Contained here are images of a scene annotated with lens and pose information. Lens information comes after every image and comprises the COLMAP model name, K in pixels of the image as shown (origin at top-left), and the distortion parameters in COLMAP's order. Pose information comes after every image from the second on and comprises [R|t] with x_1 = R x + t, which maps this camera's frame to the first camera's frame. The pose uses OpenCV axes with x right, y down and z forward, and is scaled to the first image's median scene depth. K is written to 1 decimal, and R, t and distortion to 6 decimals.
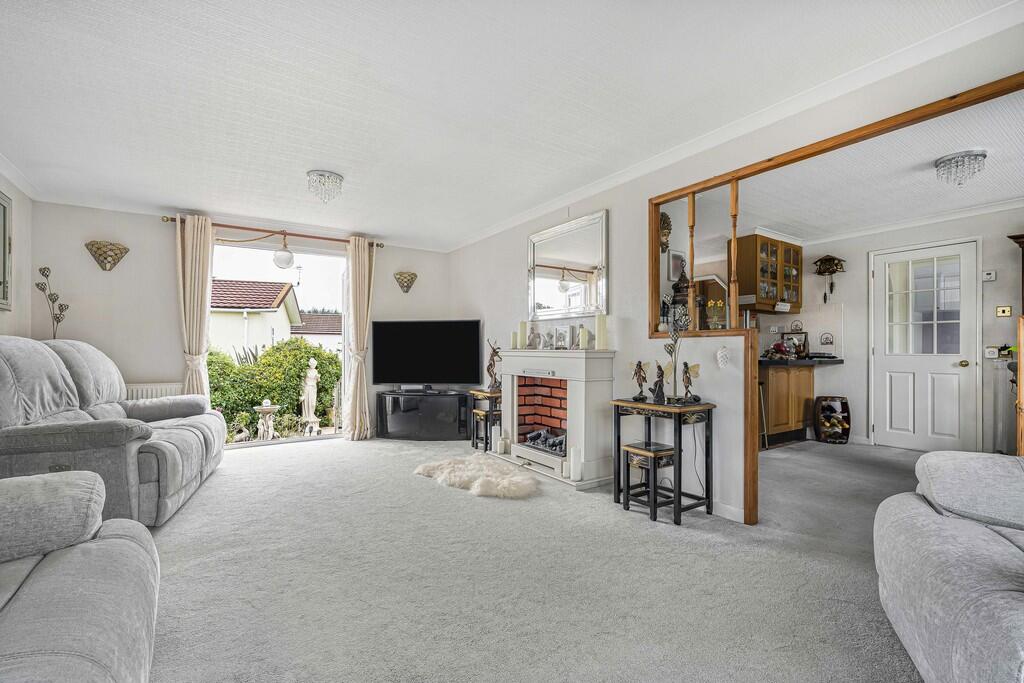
lens RADIAL K [[463.4, 0, 511.3], [0, 463.4, 349.2], [0, 0, 1]] dist [-0.000810, 0.000270]
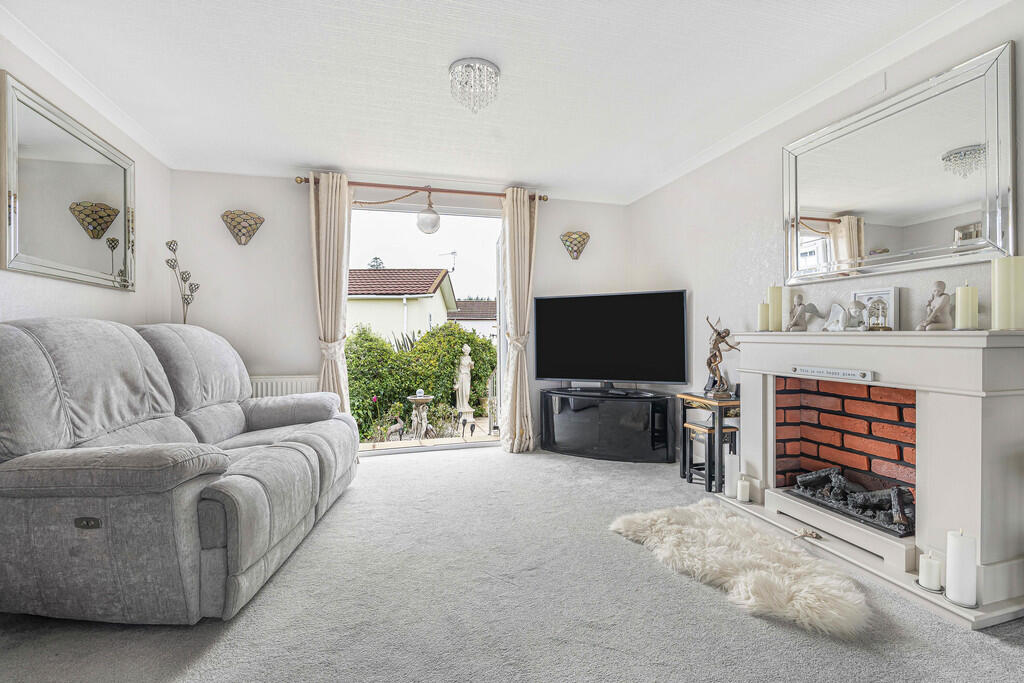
lens RADIAL K [[459.6, 0, 514.6], [0, 459.6, 340.6], [0, 0, 1]] dist [-0.000269, -0.000310]
pose [[0.953733, -0.002634, -0.300644, -0.121905], [0.006817, 0.999894, 0.012866, 0.001656], [0.300578, -0.014320, 0.953650, 0.311953]]
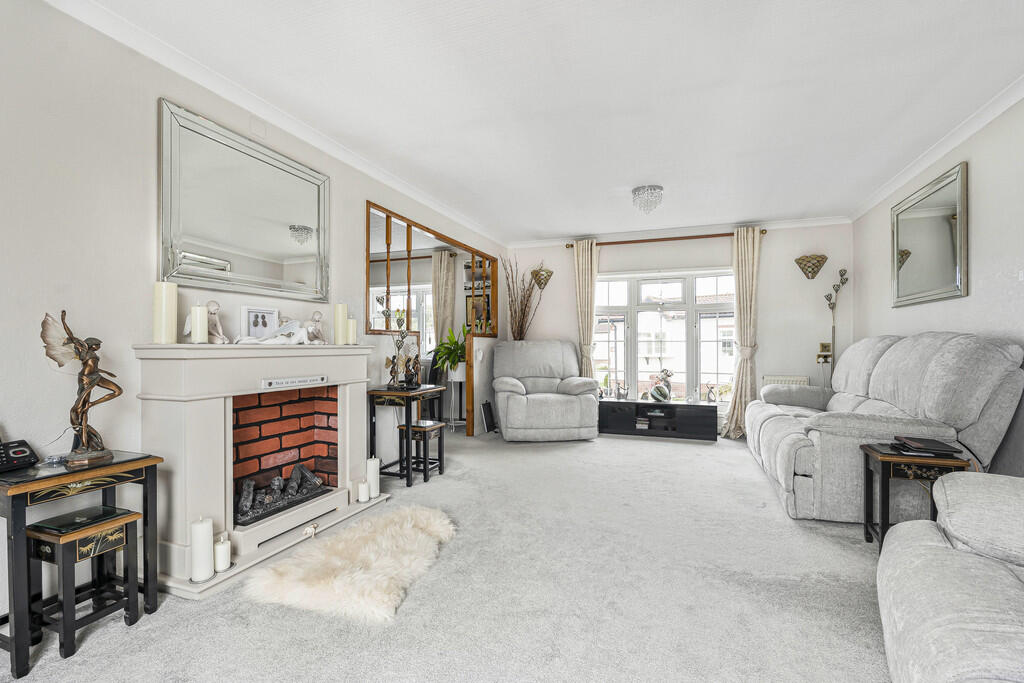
lens RADIAL K [[459.6, 0, 514.6], [0, 459.6, 340.6], [0, 0, 1]] dist [-0.000269, -0.000310]
pose [[-0.592882, 0.014183, 0.805165, -0.573984], [0.005659, 0.999894, -0.013447, 0.004245], [-0.805270, -0.003416, -0.592899, 1.034440]]
